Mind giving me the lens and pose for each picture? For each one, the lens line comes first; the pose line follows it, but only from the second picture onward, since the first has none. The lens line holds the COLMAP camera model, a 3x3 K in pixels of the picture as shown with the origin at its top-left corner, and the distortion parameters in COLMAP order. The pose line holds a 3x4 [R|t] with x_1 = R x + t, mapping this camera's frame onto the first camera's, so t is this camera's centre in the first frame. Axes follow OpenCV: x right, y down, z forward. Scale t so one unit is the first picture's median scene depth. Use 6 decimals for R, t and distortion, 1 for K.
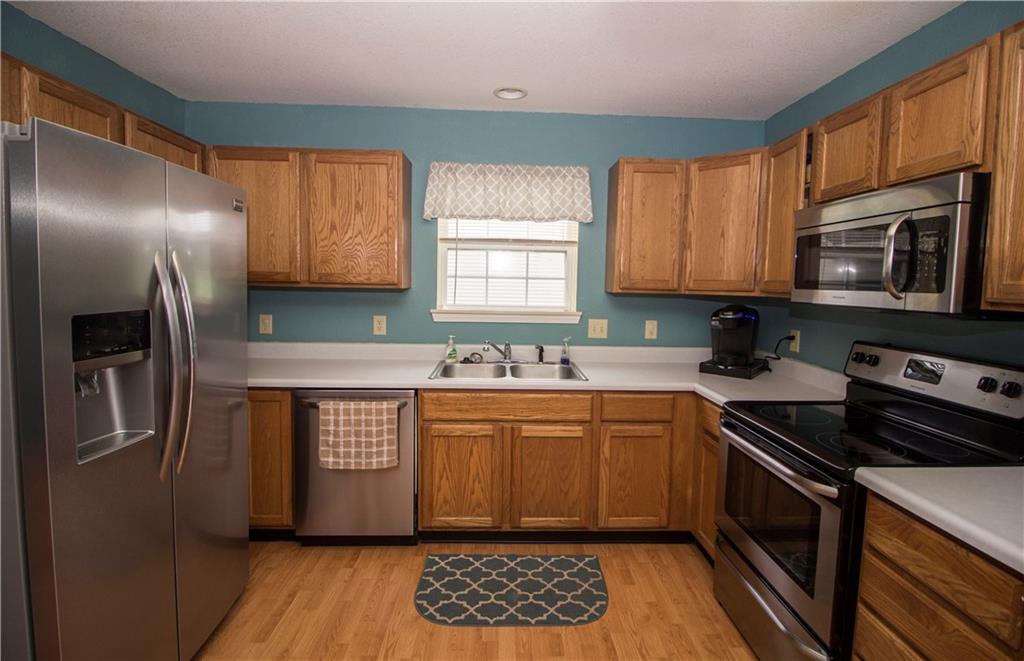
lens RADIAL K [[477.9, 0, 516.2], [0, 477.9, 316.4], [0, 0, 1]] dist [-0.010333, -0.001301]
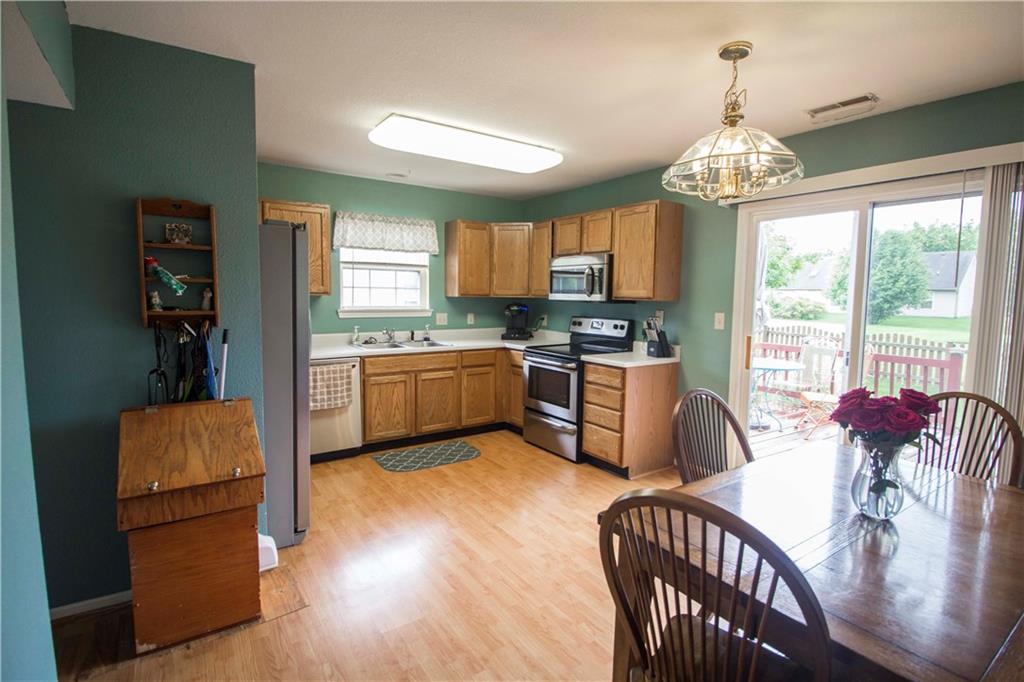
lens RADIAL K [[503.7, 0, 513.8], [0, 503.7, 341.4], [0, 0, 1]] dist [0.001679, 0.000008]
pose [[0.843540, -0.057991, 0.533927, -0.676024], [0.041837, 0.998228, 0.042323, 0.048551], [-0.535435, -0.013364, 0.844471, -0.732887]]
